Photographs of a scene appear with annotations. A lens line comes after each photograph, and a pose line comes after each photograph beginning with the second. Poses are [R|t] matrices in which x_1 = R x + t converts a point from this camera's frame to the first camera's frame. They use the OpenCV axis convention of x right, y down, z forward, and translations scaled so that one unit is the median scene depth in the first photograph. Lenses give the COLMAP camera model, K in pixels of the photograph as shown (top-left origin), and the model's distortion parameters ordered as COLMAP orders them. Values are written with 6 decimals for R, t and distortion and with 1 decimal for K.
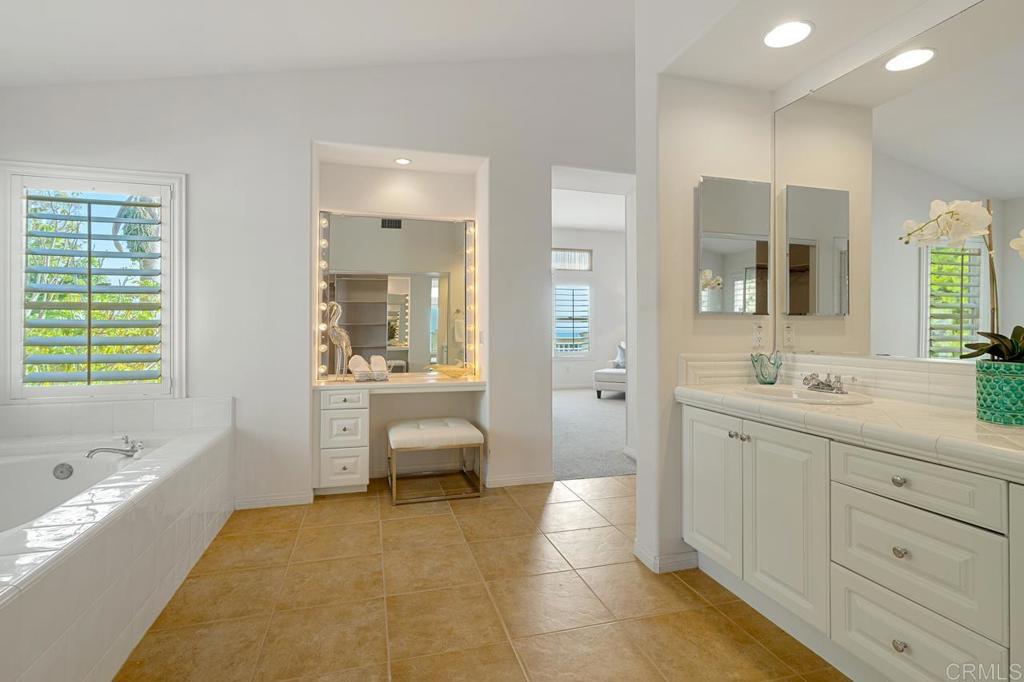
lens RADIAL K [[488.1, 0, 505.2], [0, 488.1, 326.3], [0, 0, 1]] dist [-0.000419, 0.000067]
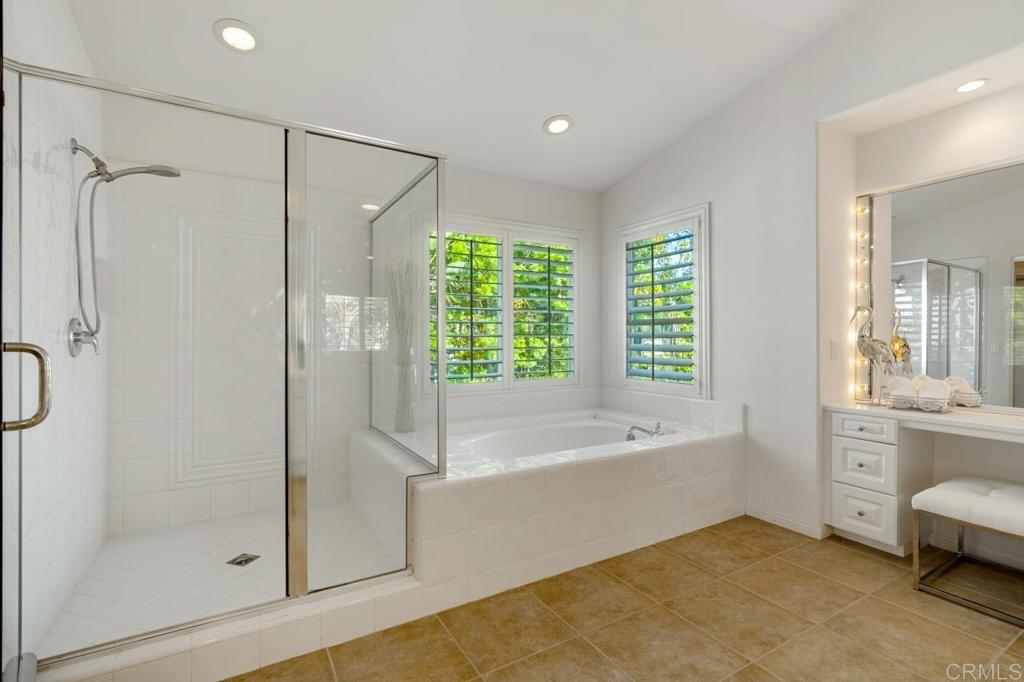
lens RADIAL K [[467.3, 0, 511.1], [0, 467.3, 339.2], [0, 0, 1]] dist [-0.002113, 0.000133]
pose [[0.265206, 0.000614, -0.964192, 0.274187], [0.004966, 0.999986, 0.002003, 0.001626], [0.964179, -0.005320, 0.265199, 0.266910]]
